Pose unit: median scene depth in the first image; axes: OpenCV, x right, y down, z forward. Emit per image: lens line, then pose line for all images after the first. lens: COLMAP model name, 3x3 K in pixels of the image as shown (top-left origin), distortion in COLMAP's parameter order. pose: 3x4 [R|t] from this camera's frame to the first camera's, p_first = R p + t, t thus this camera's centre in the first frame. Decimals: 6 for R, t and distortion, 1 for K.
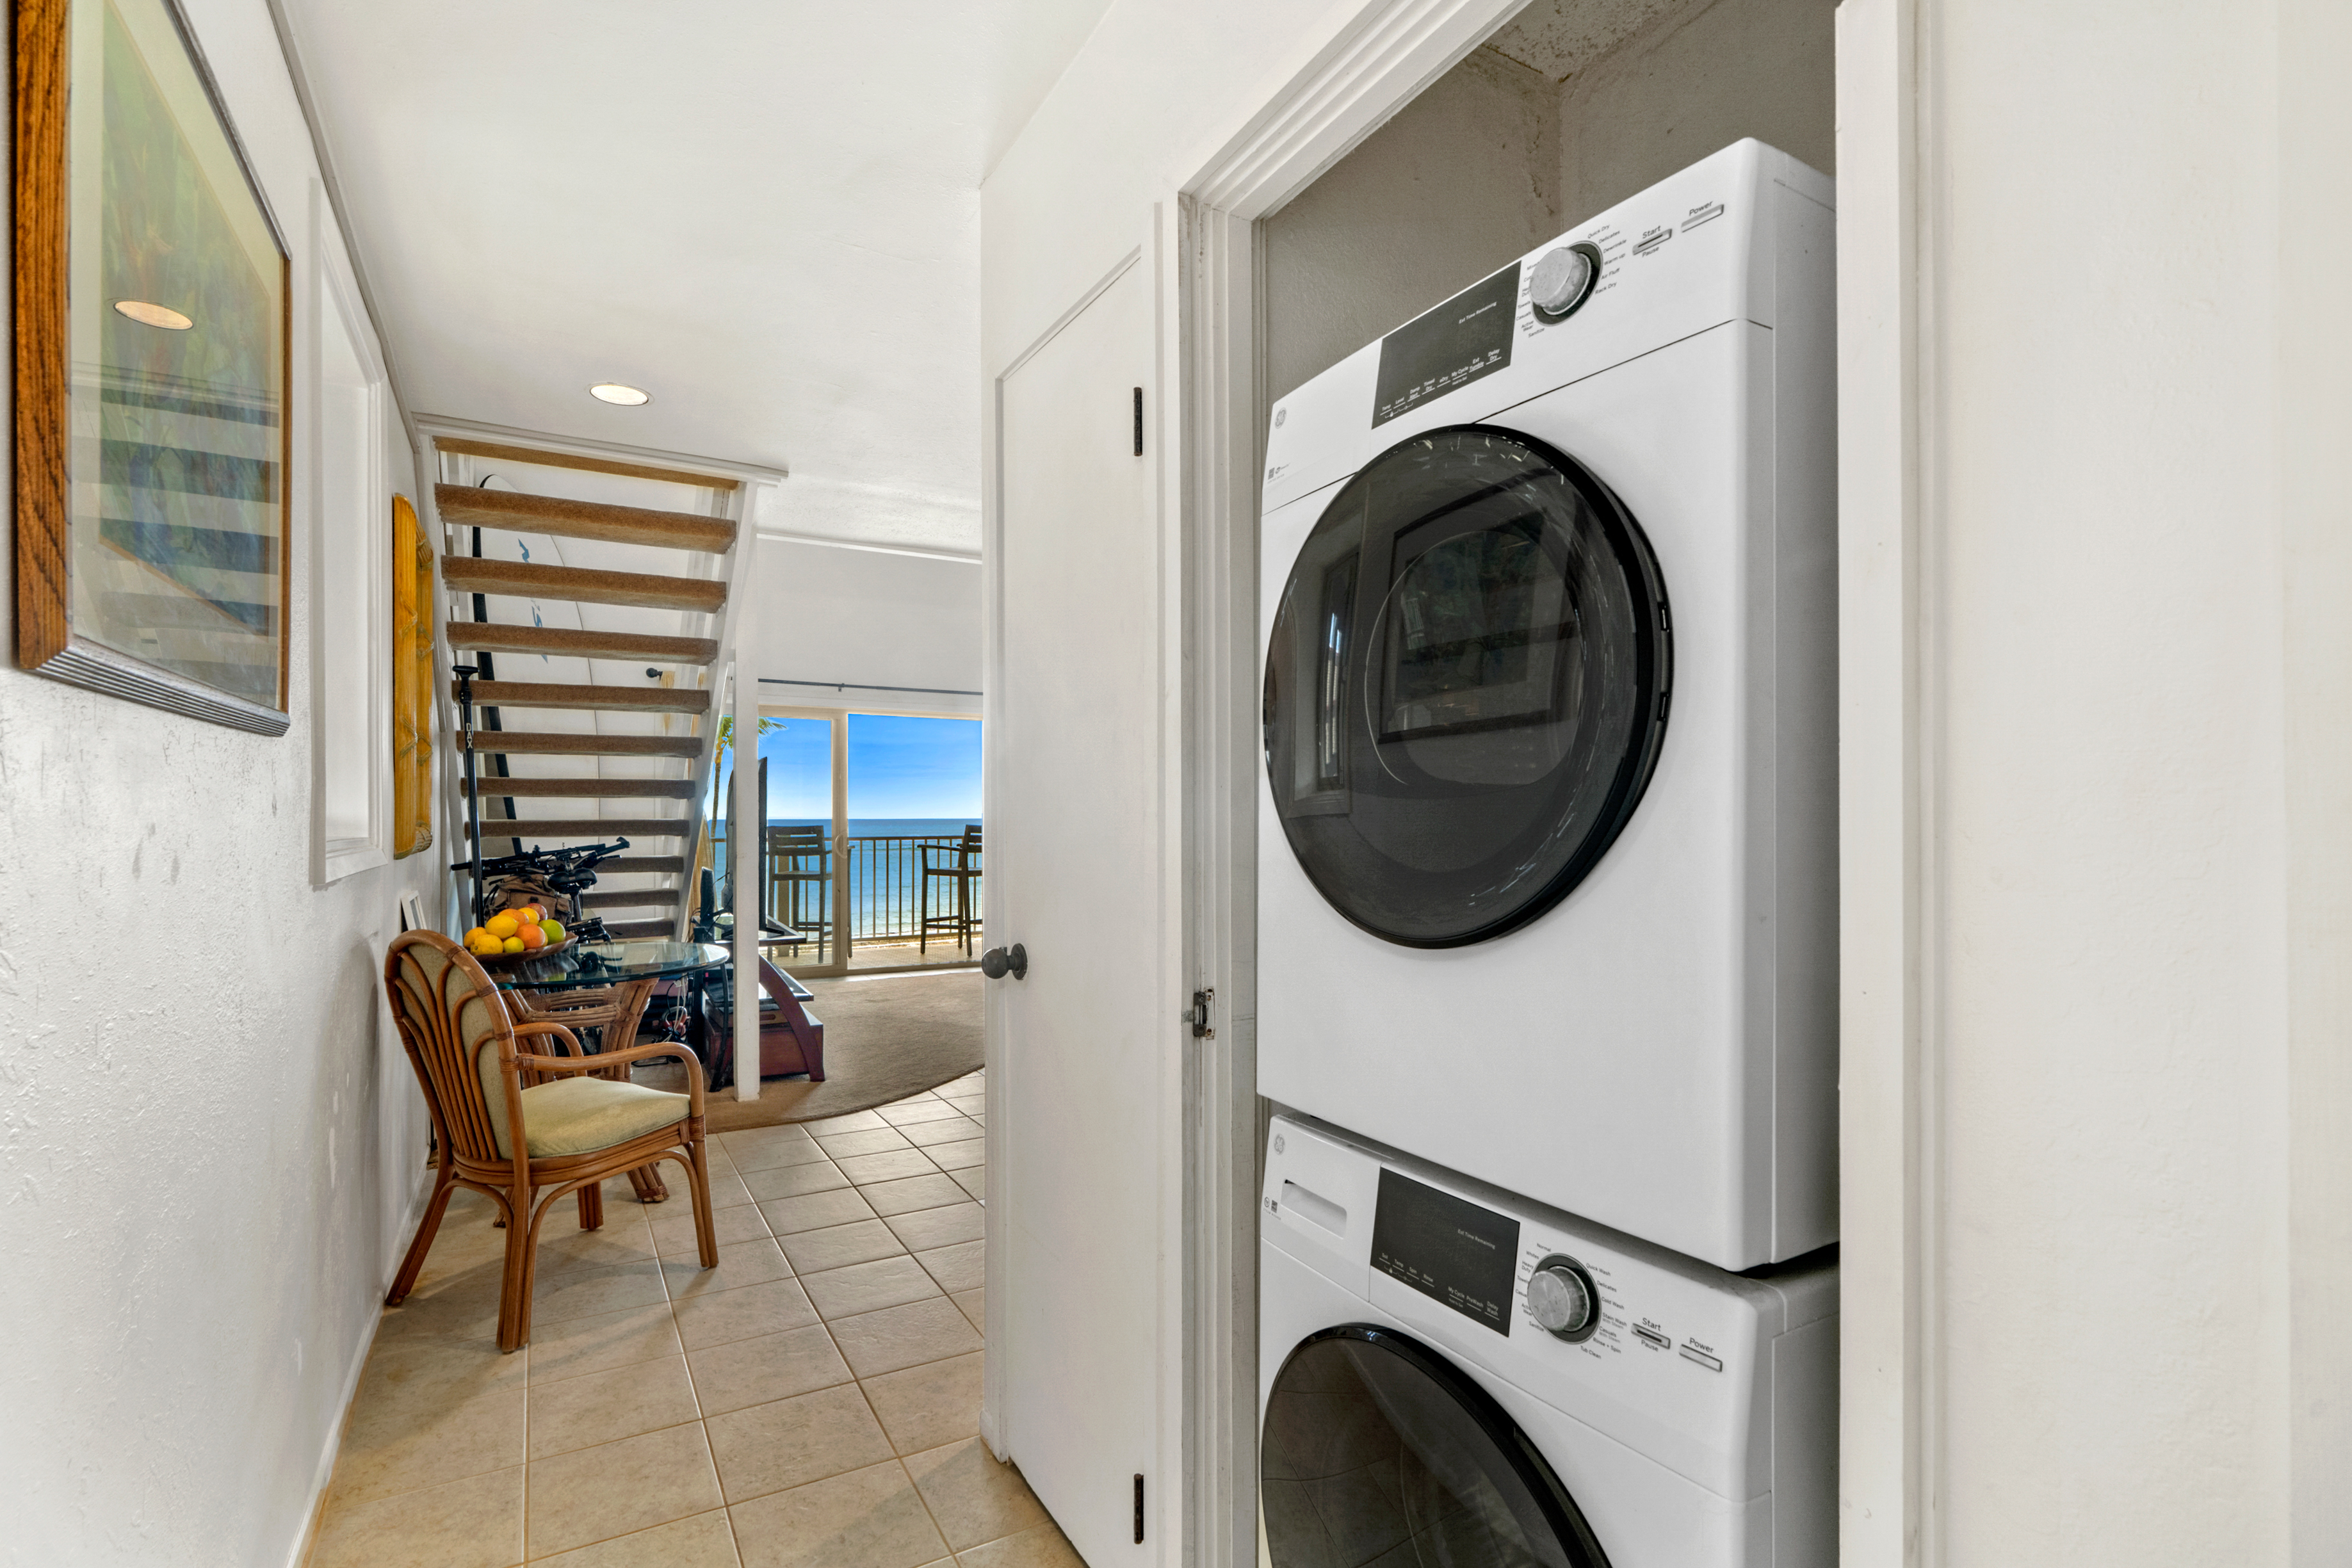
lens RADIAL K [[1098.3, 0, 1170.4], [0, 1098.3, 809.1], [0, 0, 1]] dist [-0.033391, 0.034368]
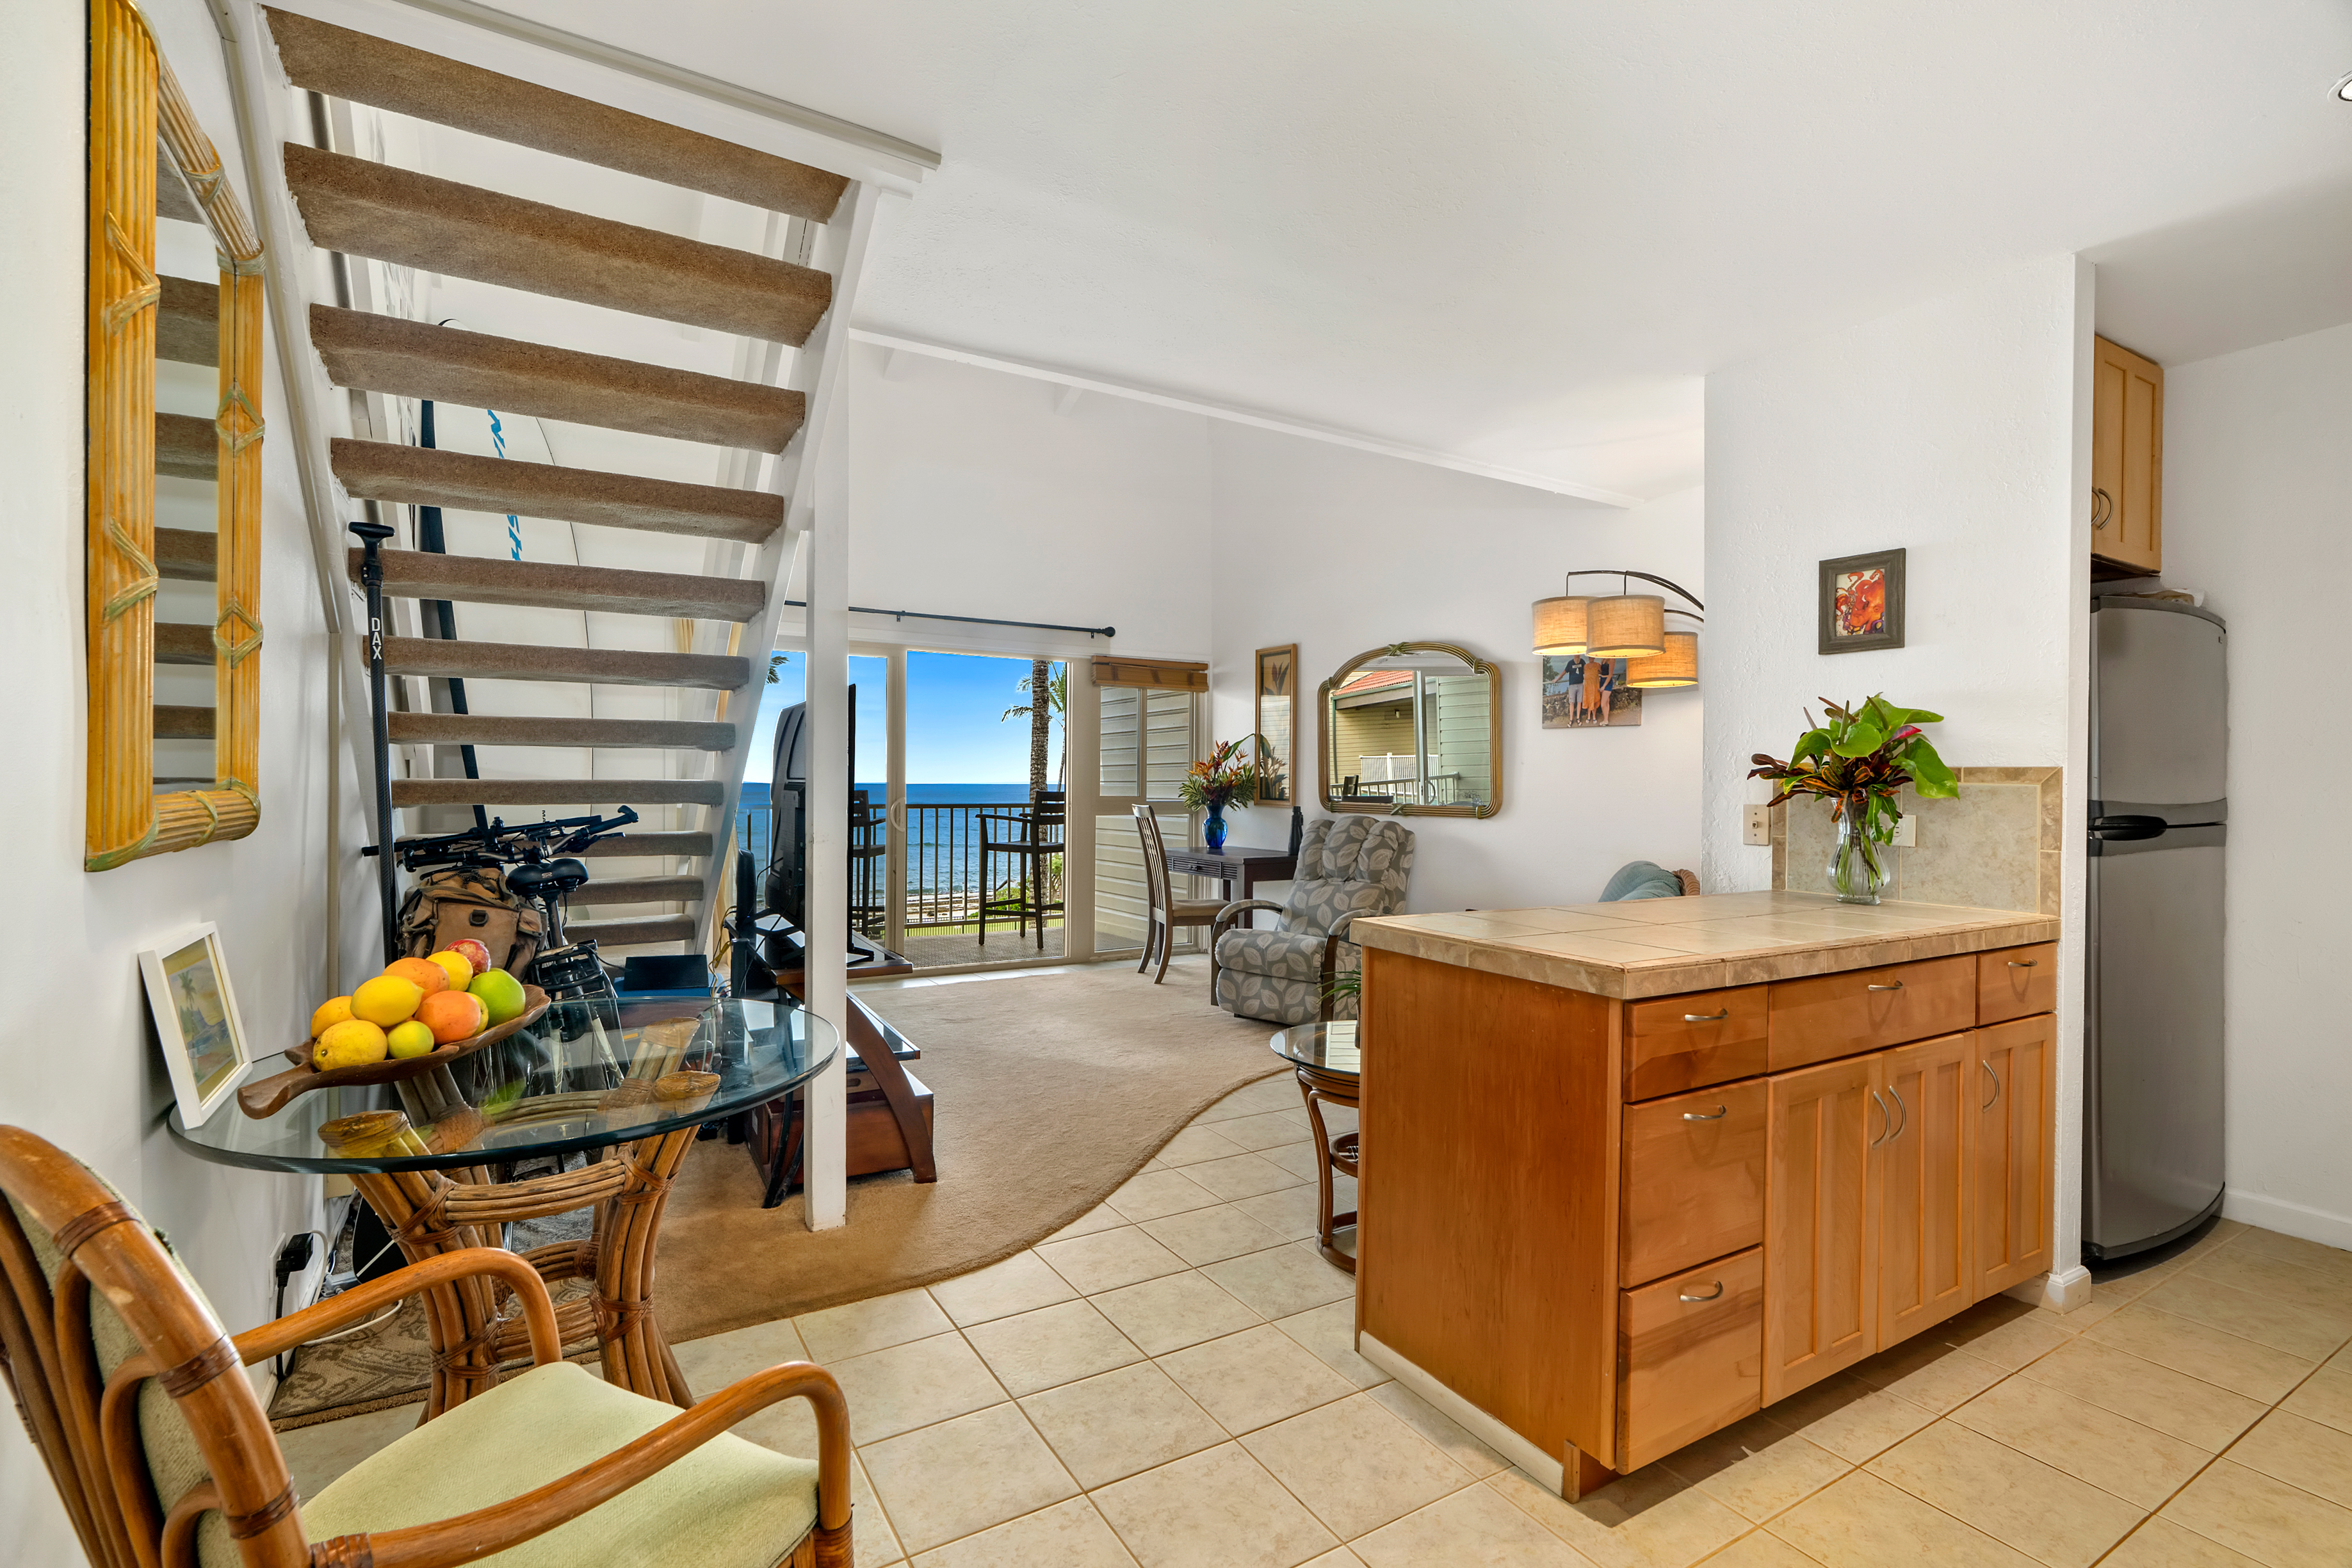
lens RADIAL K [[1068.7, 0, 1157.7], [0, 1068.7, 779.4], [0, 0, 1]] dist [0.000229, 0.000466]
pose [[0.999950, 0.008965, 0.004484, -0.154373], [-0.008978, 0.999956, 0.002891, 0.003740], [-0.004458, -0.002931, 0.999986, 0.294183]]
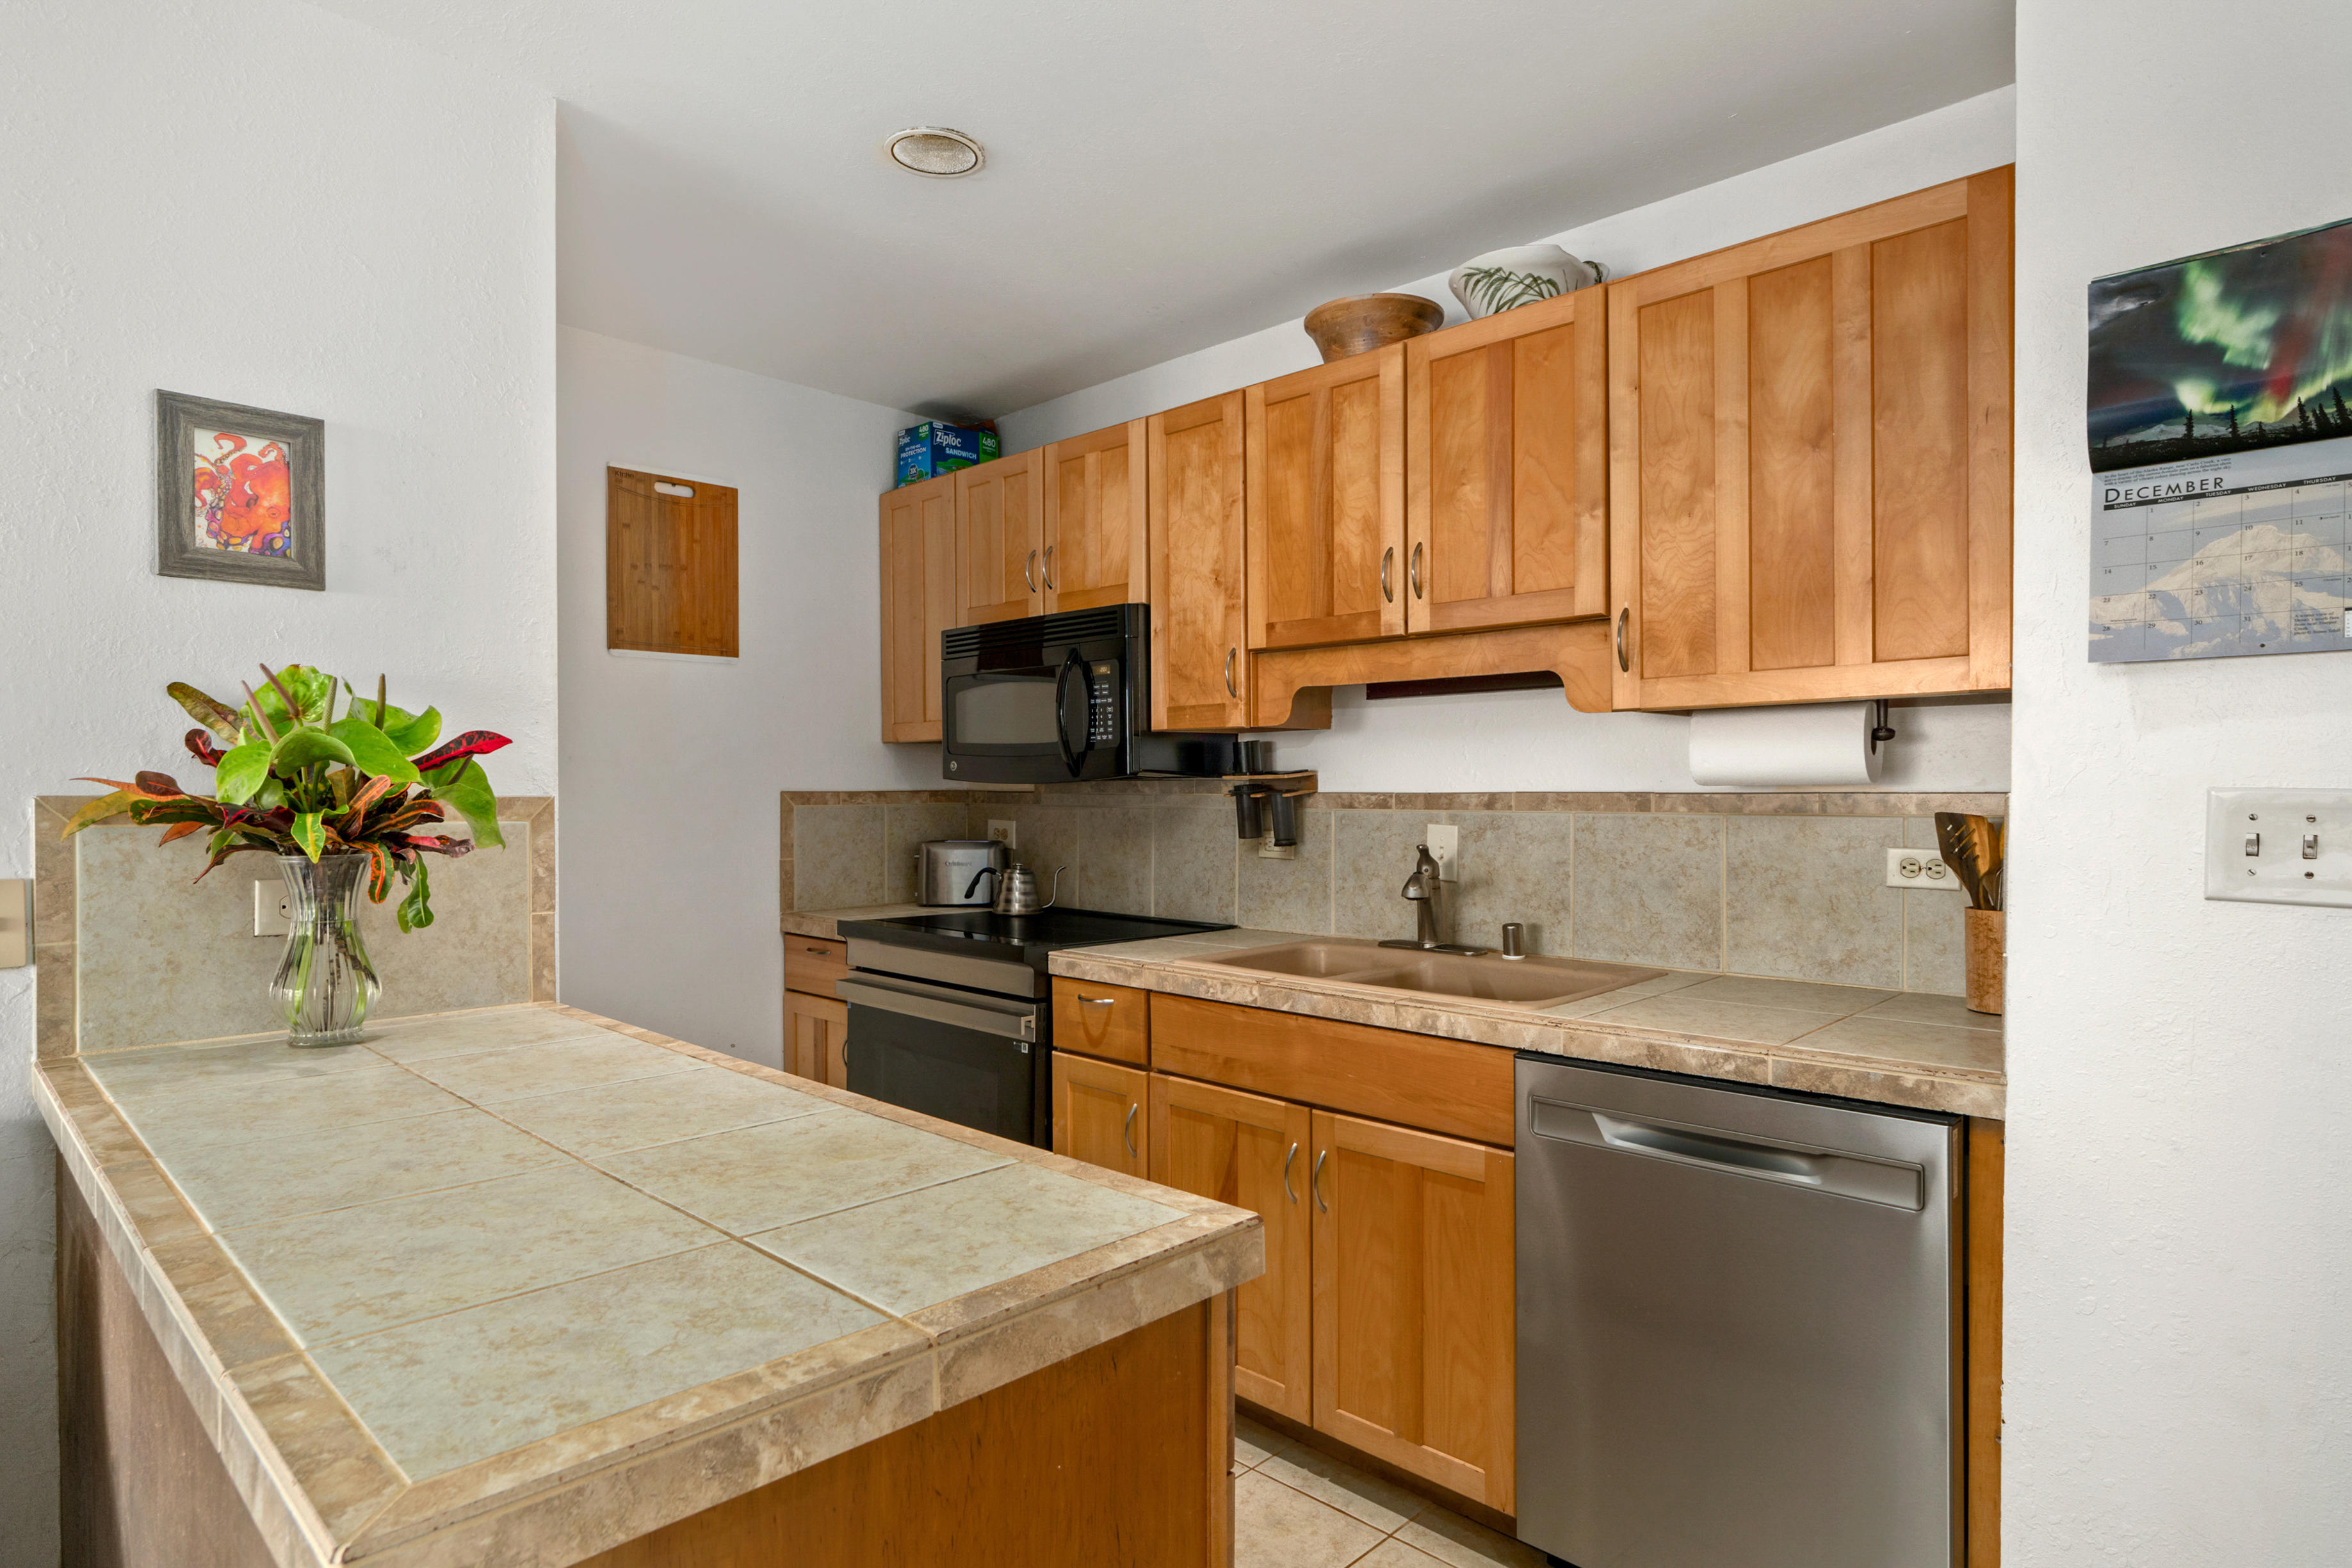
lens RADIAL K [[1272.7, 0, 1148.4], [0, 1272.7, 793.0], [0, 0, 1]] dist [-0.001004, -0.000316]
pose [[-0.263834, -0.004483, 0.964558, -0.193617], [-0.000678, 0.999990, 0.004462, -0.005375], [-0.964568, 0.000523, -0.263834, 0.630373]]
